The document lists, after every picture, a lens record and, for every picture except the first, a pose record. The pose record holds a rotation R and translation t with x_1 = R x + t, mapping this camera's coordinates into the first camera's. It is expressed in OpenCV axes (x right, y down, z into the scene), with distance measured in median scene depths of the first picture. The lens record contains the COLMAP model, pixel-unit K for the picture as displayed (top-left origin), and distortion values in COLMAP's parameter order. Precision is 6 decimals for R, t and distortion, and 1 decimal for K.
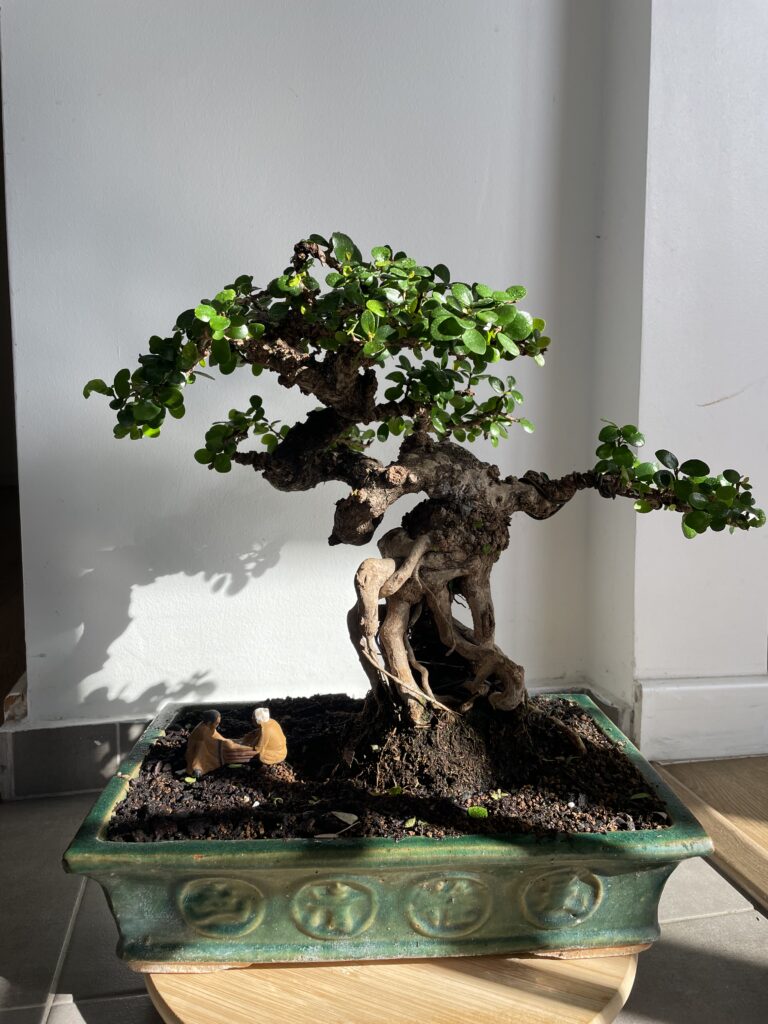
lens RADIAL K [[774.2, 0, 385.9], [0, 774.2, 510.2], [0, 0, 1]] dist [0.000586, -0.005752]
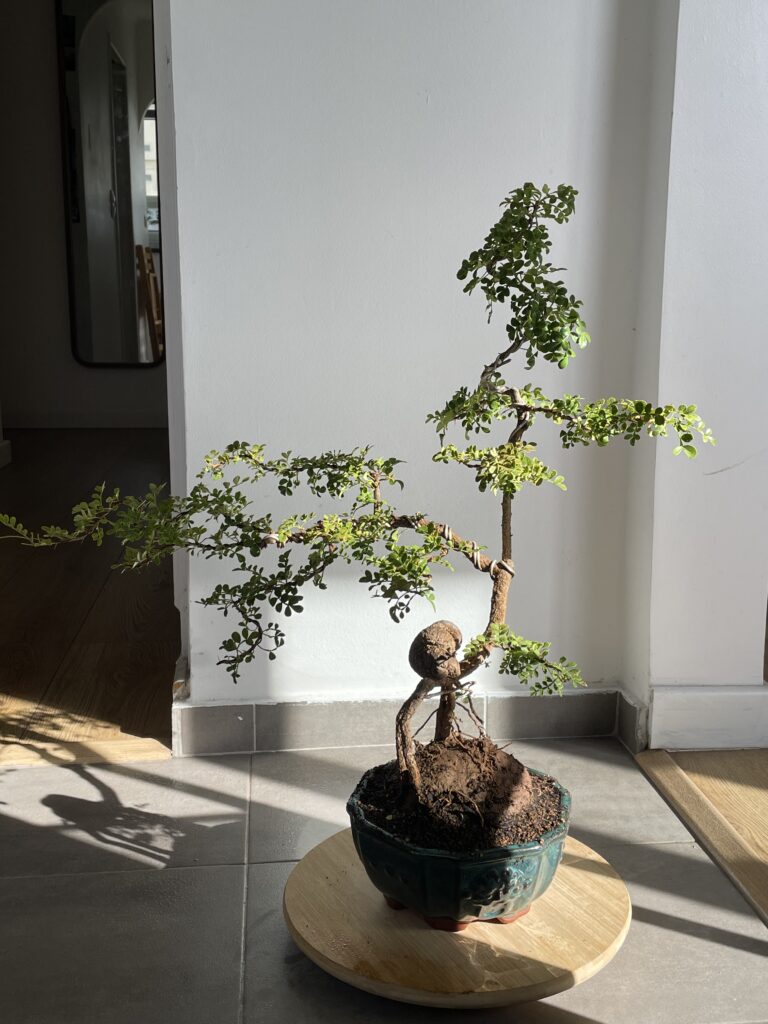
lens RADIAL K [[1104.1, 0, 382.7], [0, 1104.1, 512.4], [0, 0, 1]] dist [-0.010698, 0.000000]
pose [[0.995779, 0.020133, -0.089553, 0.040665], [-0.012962, 0.996715, 0.079945, -0.203415], [0.090869, -0.078446, 0.992768, -0.815044]]
